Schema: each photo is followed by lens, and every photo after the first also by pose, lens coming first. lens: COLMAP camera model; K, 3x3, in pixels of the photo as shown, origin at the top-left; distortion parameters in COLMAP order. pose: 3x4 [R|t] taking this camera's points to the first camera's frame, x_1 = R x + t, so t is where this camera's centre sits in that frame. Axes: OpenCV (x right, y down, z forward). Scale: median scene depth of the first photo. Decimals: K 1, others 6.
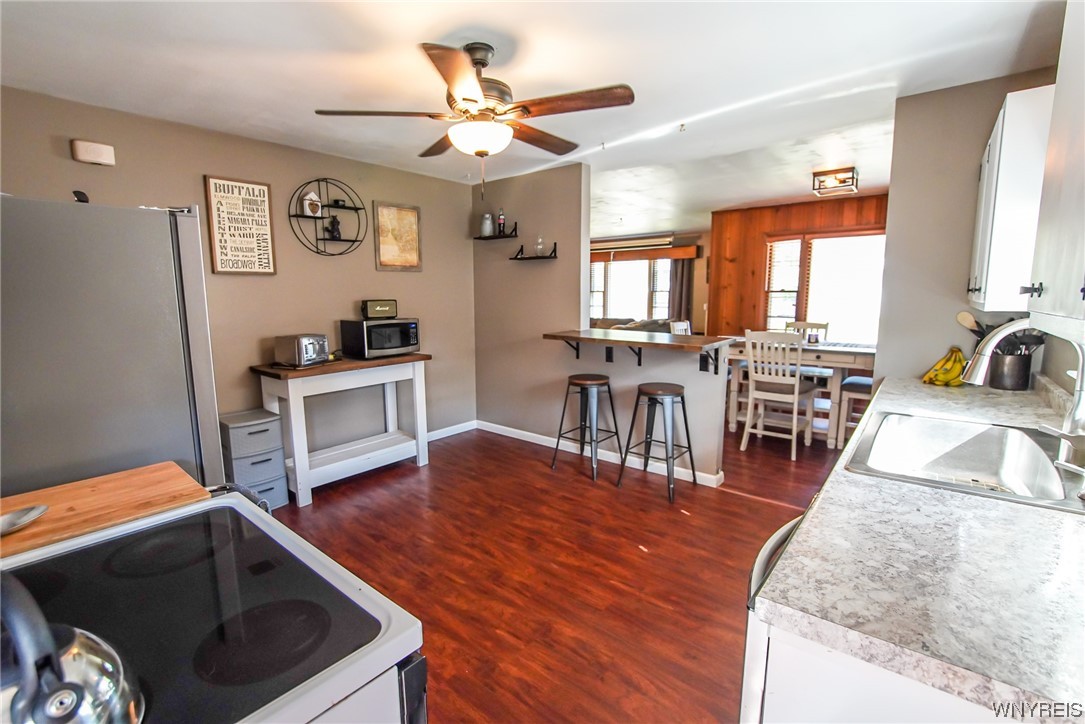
lens RADIAL K [[483.6, 0, 540.3], [0, 483.6, 360.2], [0, 0, 1]] dist [-0.019634, 0.000910]
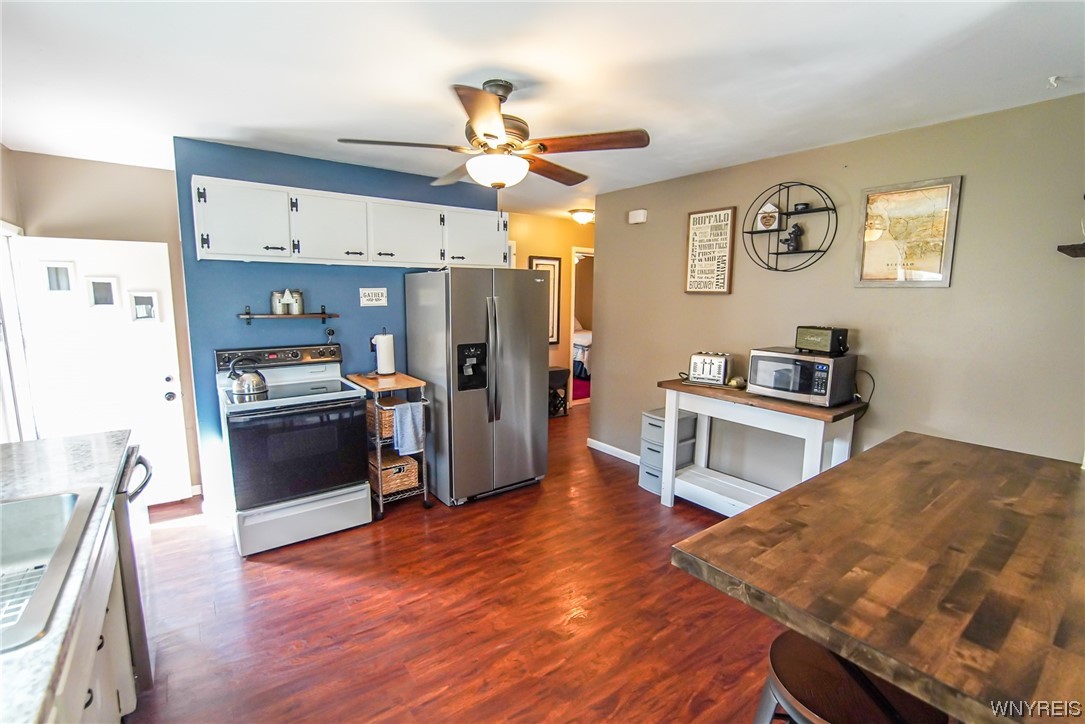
lens RADIAL K [[483.6, 0, 541.3], [0, 483.6, 361.6], [0, 0, 1]] dist [-0.019634, 0.000910]
pose [[-0.231710, 0.143820, -0.962095, 0.587315], [-0.150572, 0.971789, 0.181533, -0.172270], [0.961061, 0.186928, -0.203518, 0.894160]]
